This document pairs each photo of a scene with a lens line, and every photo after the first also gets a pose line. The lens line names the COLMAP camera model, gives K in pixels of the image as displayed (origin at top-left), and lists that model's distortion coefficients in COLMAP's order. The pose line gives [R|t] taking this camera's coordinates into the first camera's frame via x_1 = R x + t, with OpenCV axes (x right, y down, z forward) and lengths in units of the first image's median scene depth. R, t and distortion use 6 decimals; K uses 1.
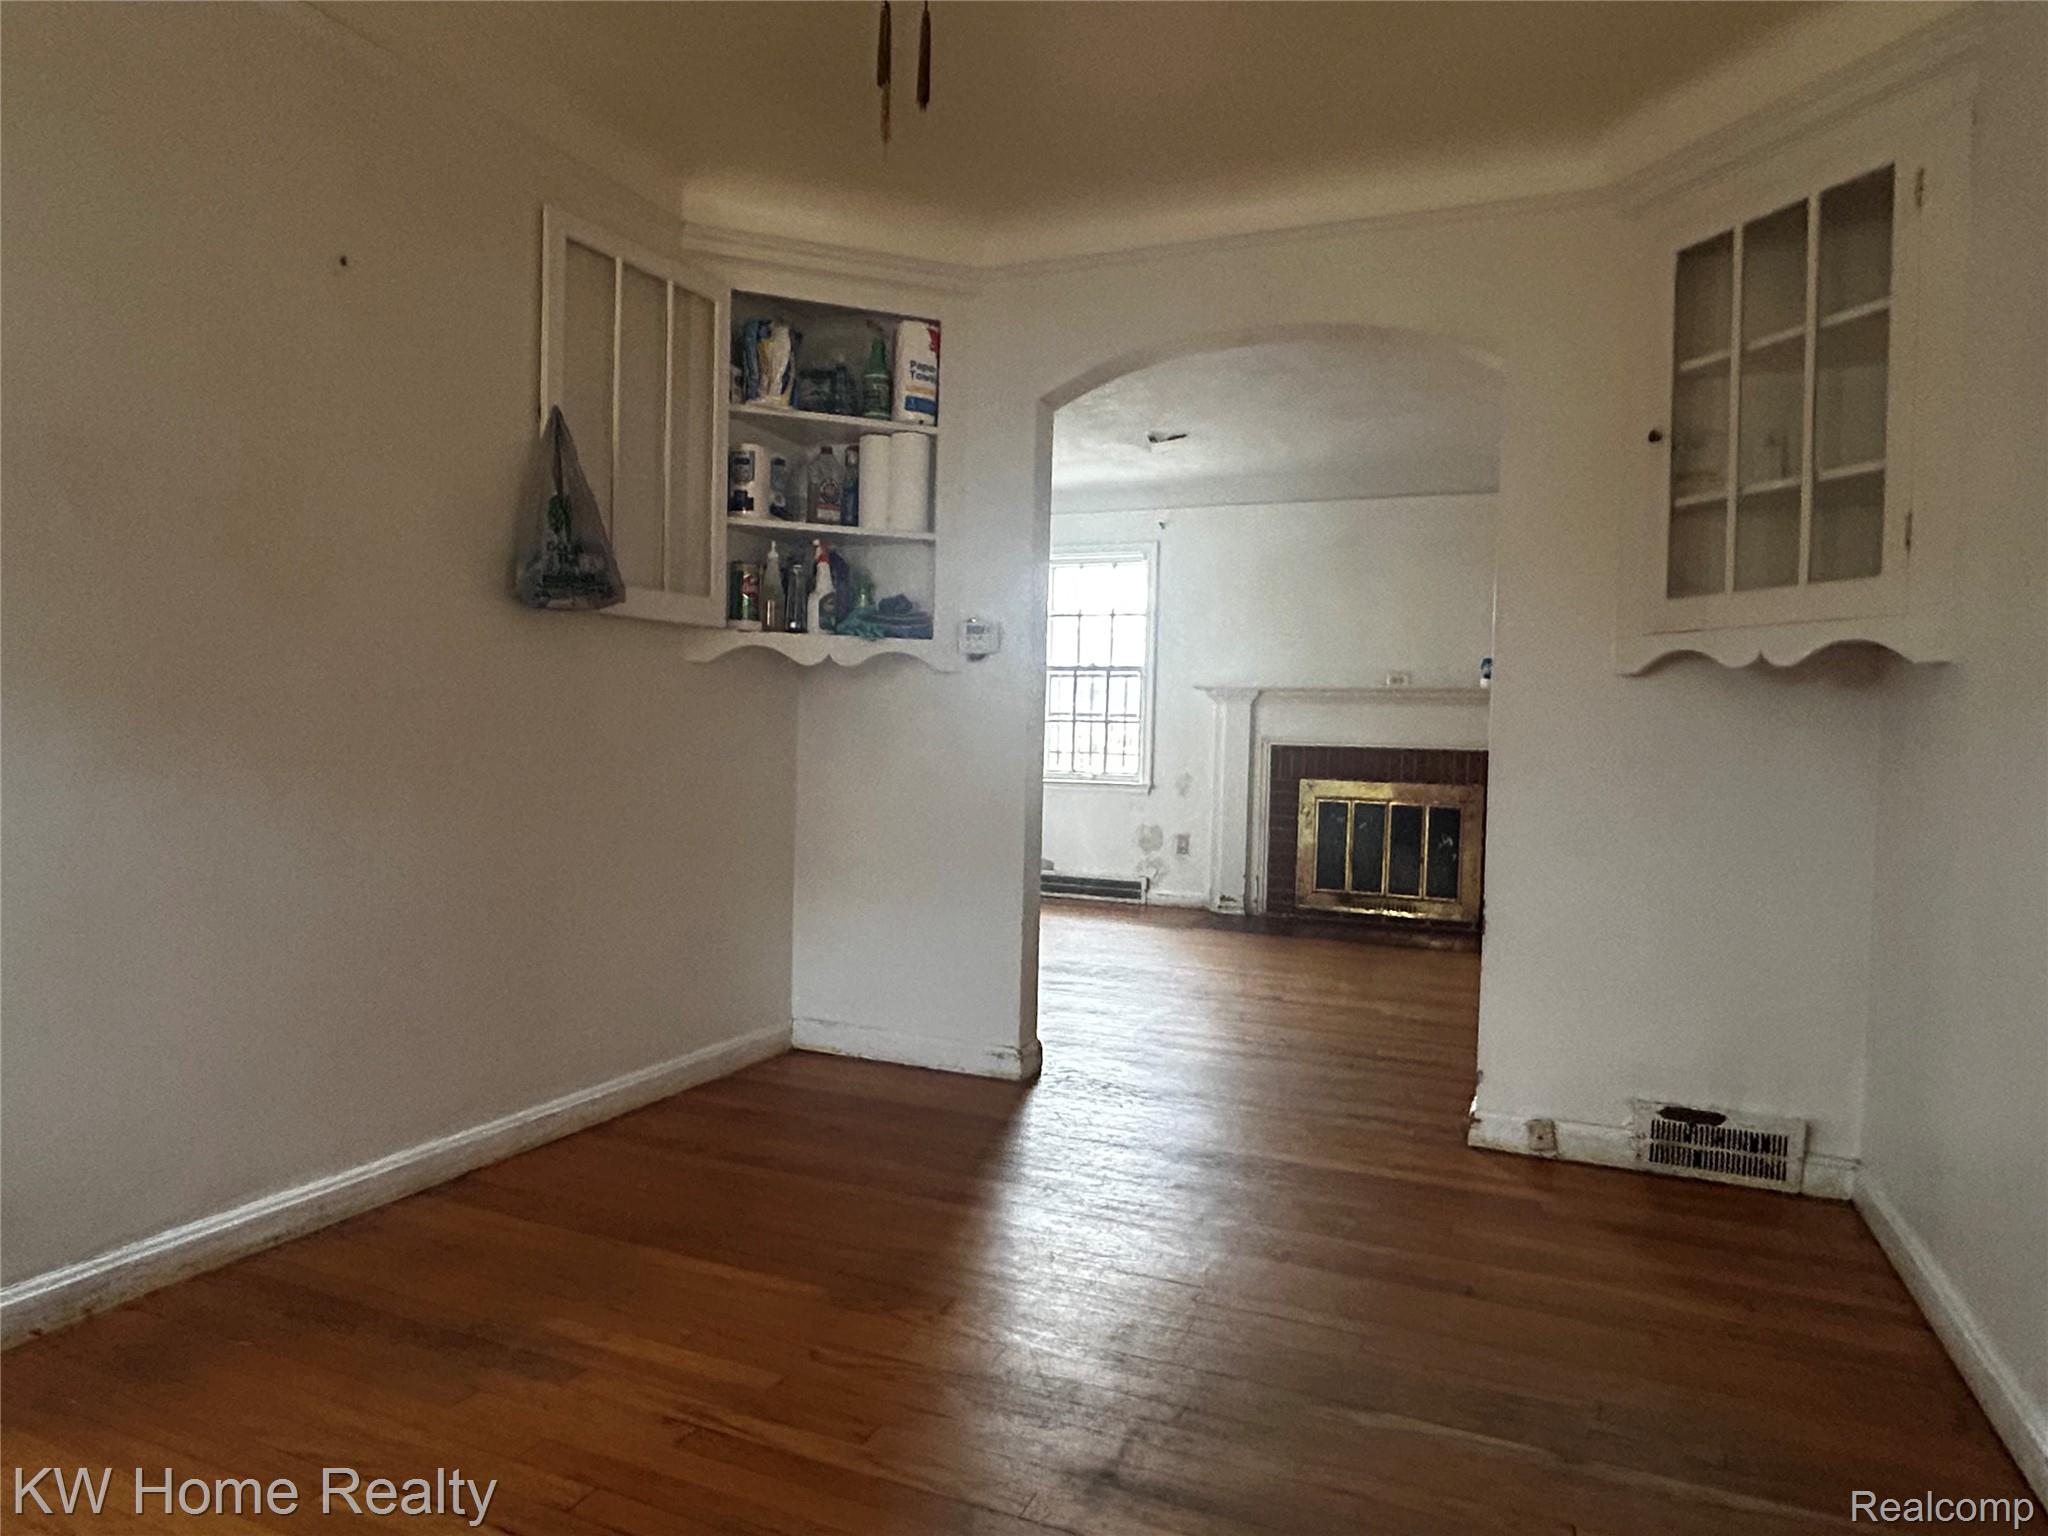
lens RADIAL K [[1262.6, 0, 1017.1], [0, 1262.6, 767.6], [0, 0, 1]] dist [-0.004285, 0.000063]
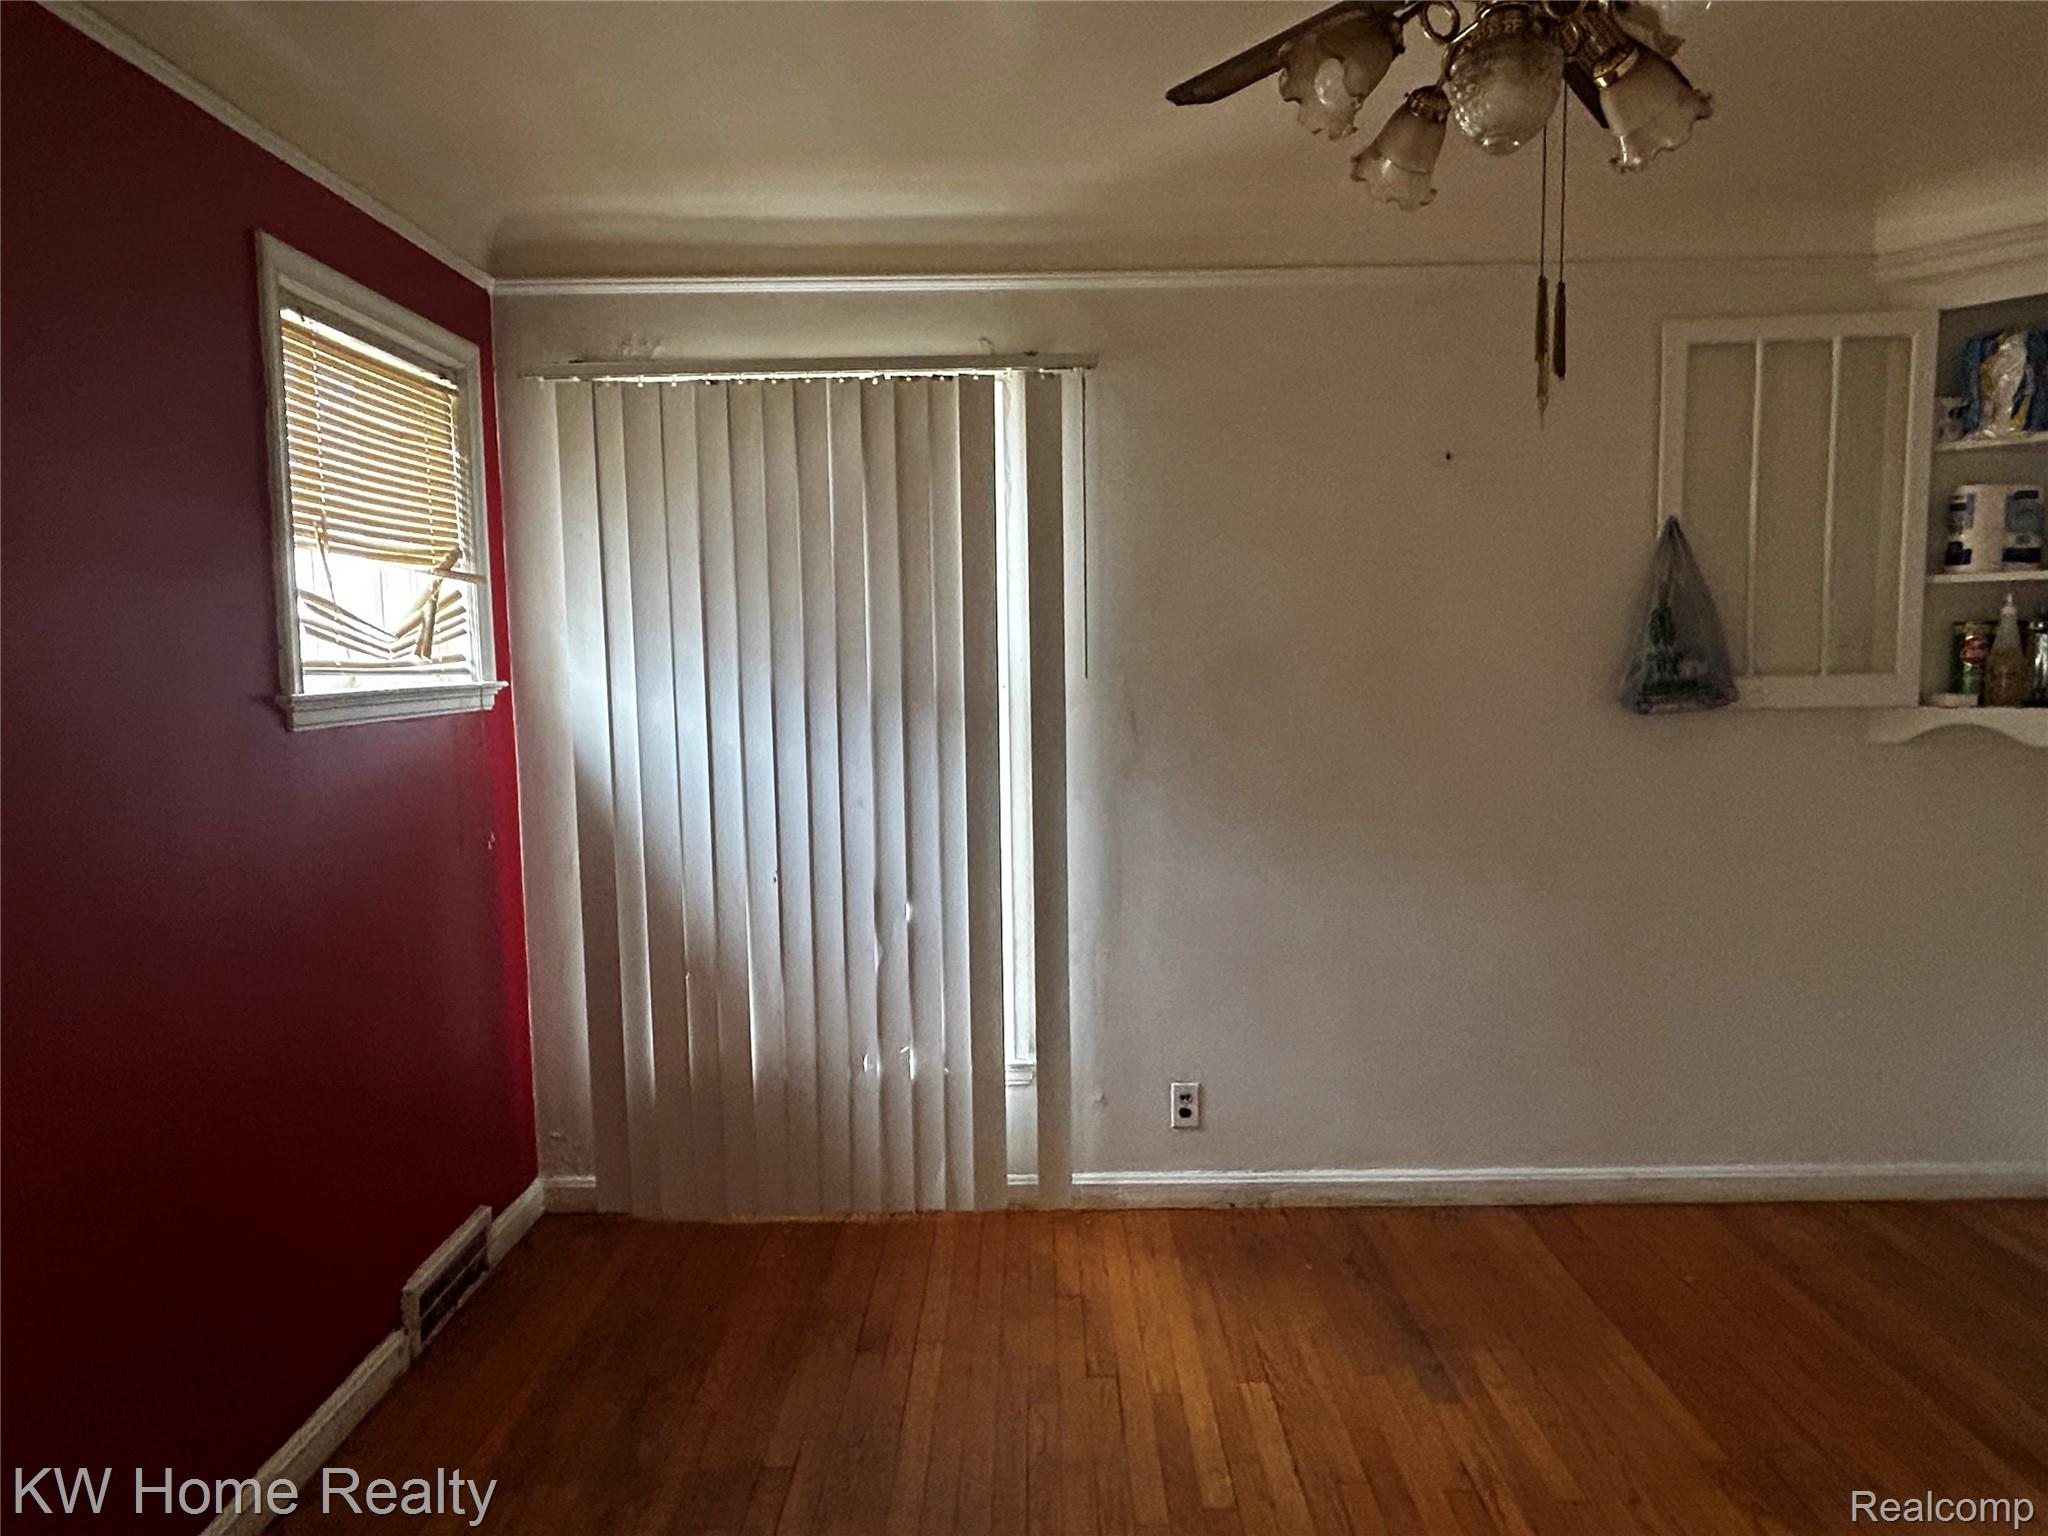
lens RADIAL K [[1262.6, 0, 1019.1], [0, 1262.6, 775.4], [0, 0, 1]] dist [-0.004285, 0.000063]
pose [[0.397626, 0.060597, -0.915545, 0.312709], [0.002070, 0.997755, 0.066937, -0.117044], [0.917545, -0.028511, 0.396608, 0.071765]]
